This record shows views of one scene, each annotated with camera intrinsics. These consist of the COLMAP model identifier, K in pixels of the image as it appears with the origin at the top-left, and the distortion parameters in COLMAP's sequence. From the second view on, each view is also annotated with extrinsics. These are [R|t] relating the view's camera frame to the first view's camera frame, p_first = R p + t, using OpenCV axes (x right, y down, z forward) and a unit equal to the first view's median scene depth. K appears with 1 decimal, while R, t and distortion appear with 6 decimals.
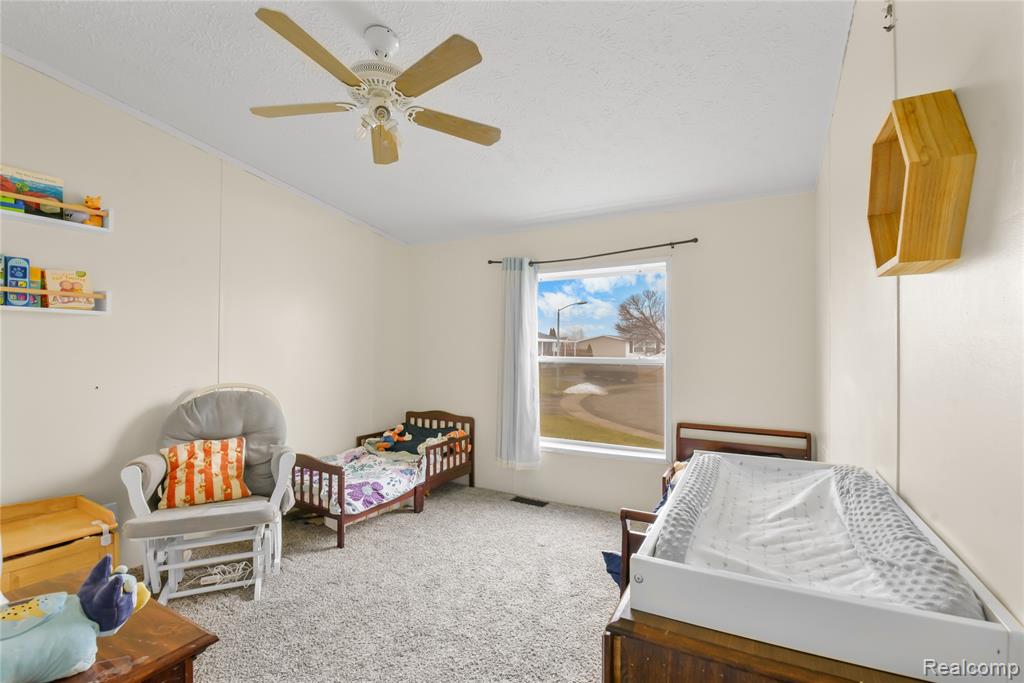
lens RADIAL K [[455.6, 0, 509.5], [0, 455.6, 346.5], [0, 0, 1]] dist [-0.004215, -0.001068]
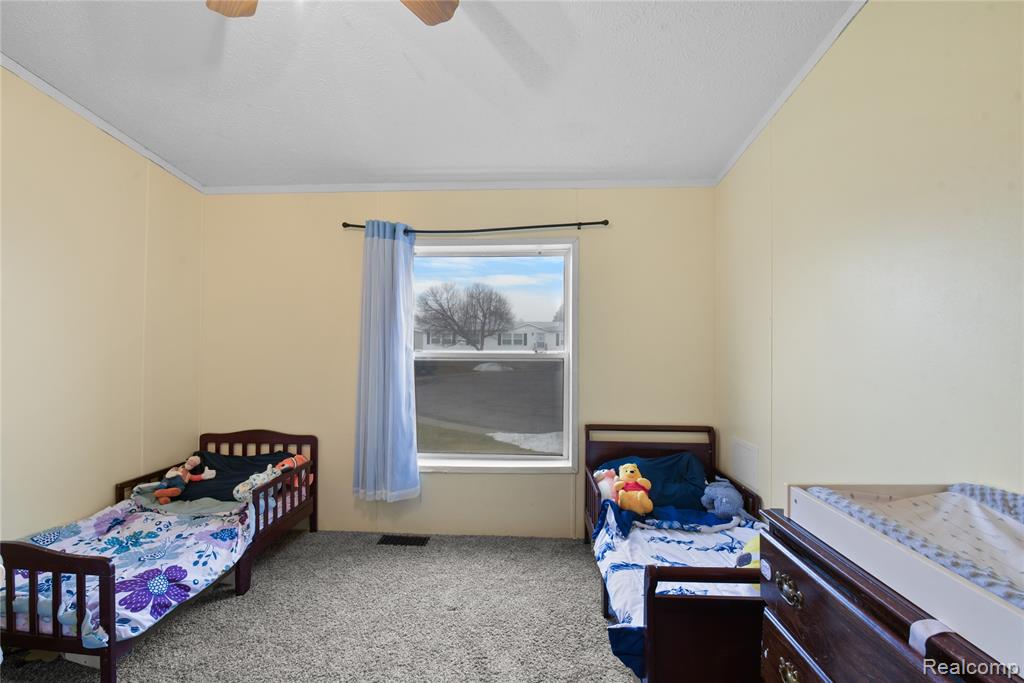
lens RADIAL K [[454.2, 0, 512.7], [0, 454.2, 334.5], [0, 0, 1]] dist [-0.000975, -0.010148]
pose [[0.896245, 0.005888, 0.443520, -0.133499], [-0.002625, 0.999965, -0.007972, -0.001860], [-0.443552, 0.005980, 0.896229, 0.229783]]
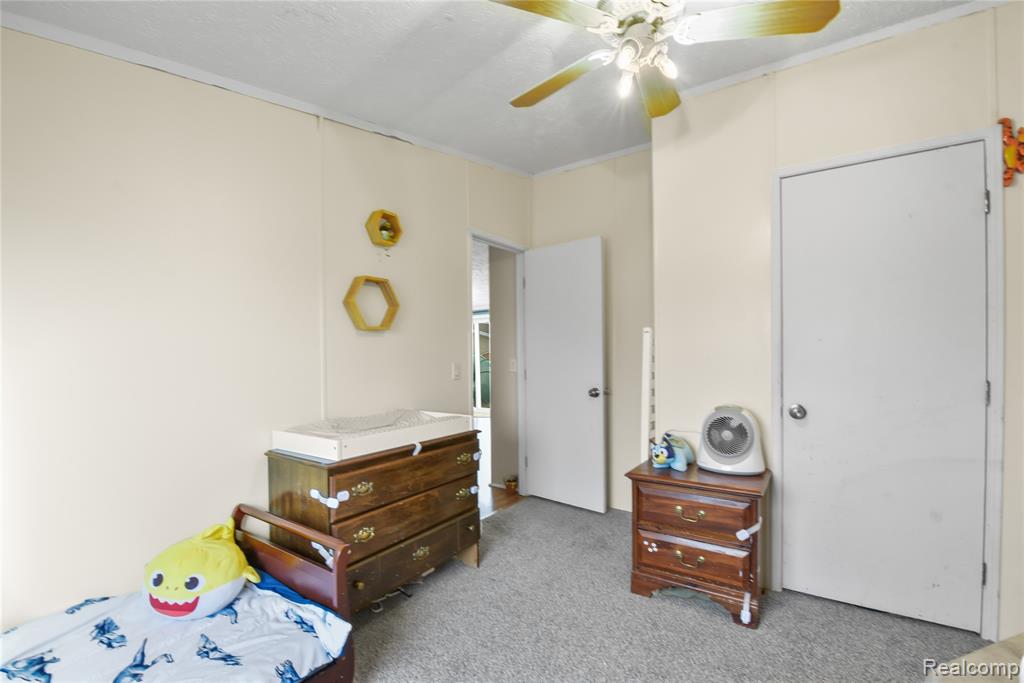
lens RADIAL K [[455.6, 0, 509.5], [0, 455.6, 346.5], [0, 0, 1]] dist [-0.004215, -0.001068]
pose [[-0.993769, 0.001584, 0.111446, -0.078127], [0.000354, 0.999939, -0.011058, -0.003978], [-0.111457, -0.010950, -0.993709, 0.932397]]
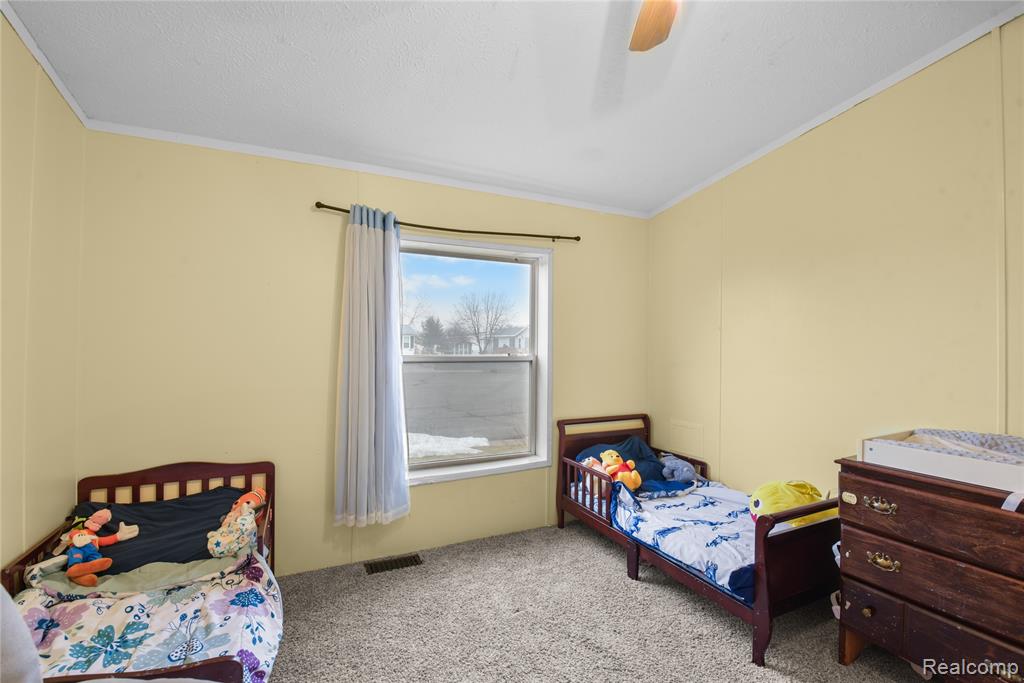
lens RADIAL K [[449.0, 0, 512.0], [0, 449.0, 341.5], [0, 0, 1]] dist [-0.001518, -0.009796]
pose [[0.572196, 0.006495, 0.820091, -0.418996], [-0.007523, 0.999968, -0.002670, 0.000126], [-0.820082, -0.004642, 0.572227, 0.460507]]
